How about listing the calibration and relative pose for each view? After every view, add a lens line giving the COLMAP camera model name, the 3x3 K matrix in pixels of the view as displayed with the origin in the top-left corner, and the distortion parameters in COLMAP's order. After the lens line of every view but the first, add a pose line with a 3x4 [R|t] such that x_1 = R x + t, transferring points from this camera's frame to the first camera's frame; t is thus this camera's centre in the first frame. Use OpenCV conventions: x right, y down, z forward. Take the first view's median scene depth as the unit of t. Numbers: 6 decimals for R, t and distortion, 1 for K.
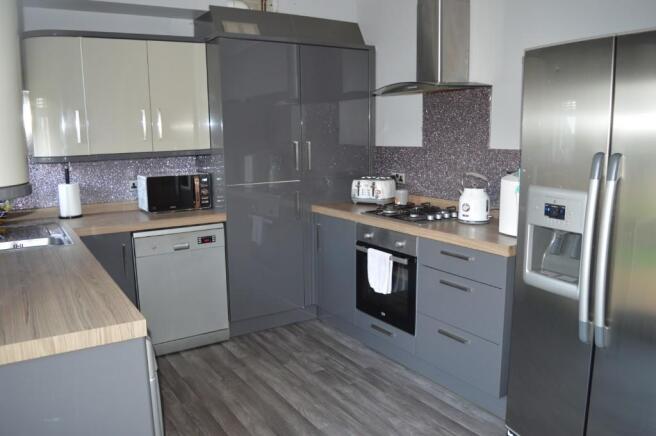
lens RADIAL K [[516.8, 0, 329.1], [0, 516.8, 219.4], [0, 0, 1]] dist [-0.092732, 0.019827]
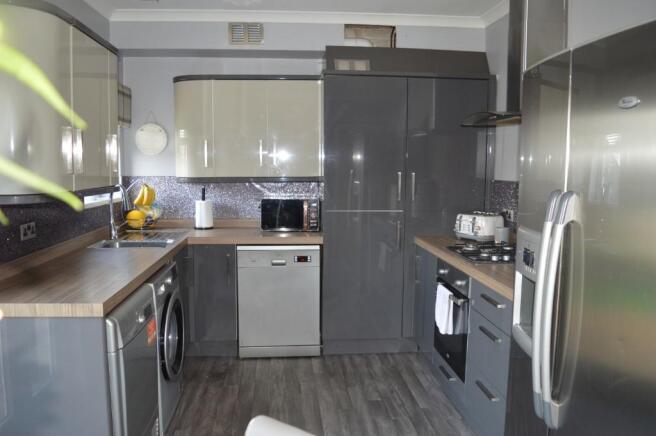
lens RADIAL K [[516.8, 0, 329.3], [0, 516.8, 218.3], [0, 0, 1]] dist [-0.092732, 0.019827]
pose [[0.889898, 0.067925, -0.451074, 0.298484], [-0.095856, 0.994618, -0.039335, -0.008908], [0.445974, 0.078242, 0.891619, 0.044138]]
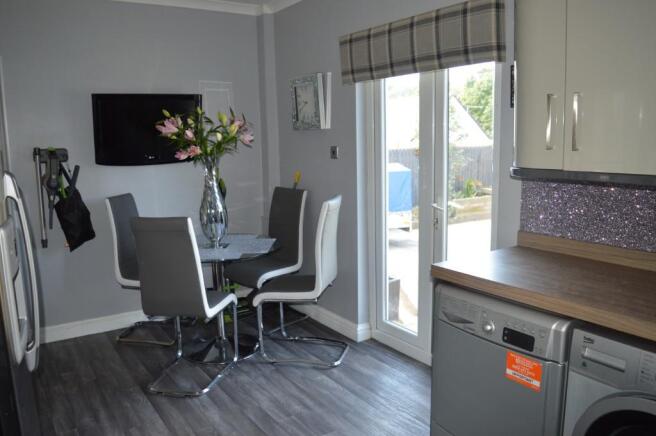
lens RADIAL K [[516.8, 0, 328.4], [0, 516.8, 218.2], [0, 0, 1]] dist [-0.092732, 0.019827]
pose [[-0.999434, 0.031882, -0.010753, -0.020969], [0.026967, 0.950137, 0.310664, -0.256443], [0.020121, 0.310198, -0.950459, 1.520921]]
